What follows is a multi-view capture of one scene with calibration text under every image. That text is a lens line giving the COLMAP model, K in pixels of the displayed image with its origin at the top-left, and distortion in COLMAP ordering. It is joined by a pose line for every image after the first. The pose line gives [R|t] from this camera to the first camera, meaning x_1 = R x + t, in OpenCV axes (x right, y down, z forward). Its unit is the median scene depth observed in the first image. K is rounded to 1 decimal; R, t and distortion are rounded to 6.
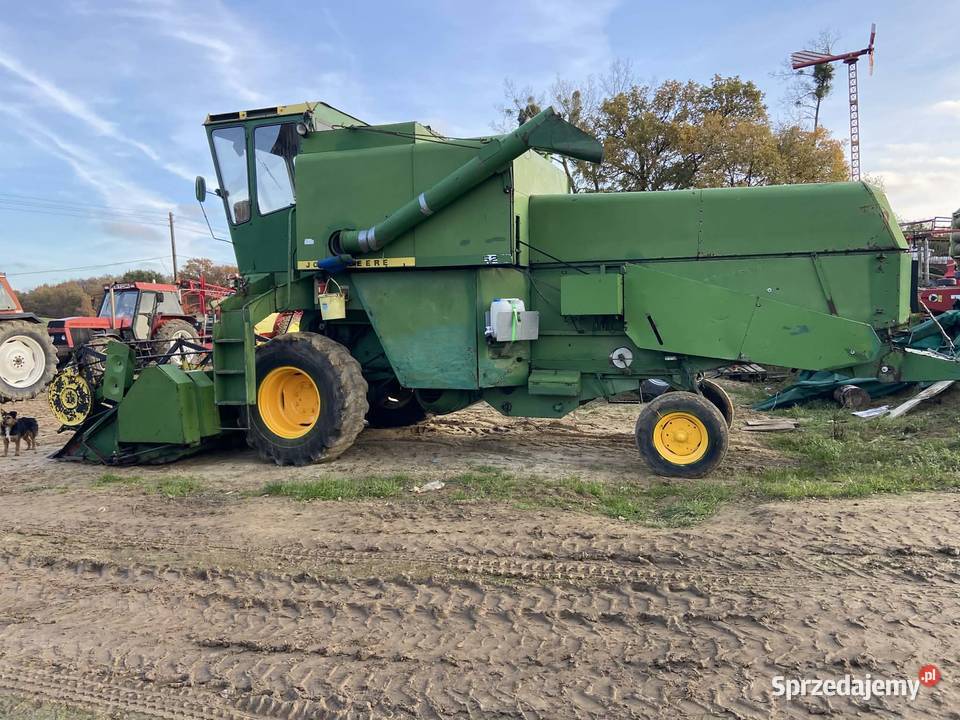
lens RADIAL K [[743.6, 0, 482.0], [0, 743.6, 351.9], [0, 0, 1]] dist [0.118290, -0.152258]
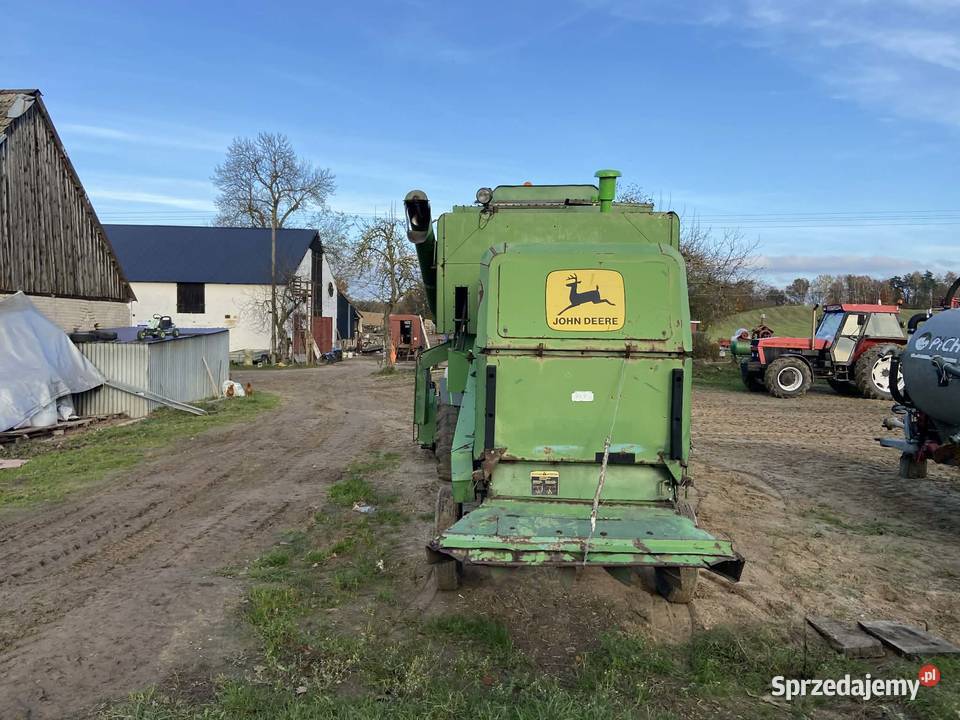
lens RADIAL K [[743.6, 0, 481.1], [0, 743.6, 355.9], [0, 0, 1]] dist [0.118290, -0.152258]
pose [[0.295153, 0.073363, -0.952629, 0.348912], [-0.070751, 0.995989, 0.054781, -0.044646], [0.952827, 0.051230, 0.299159, 0.256094]]
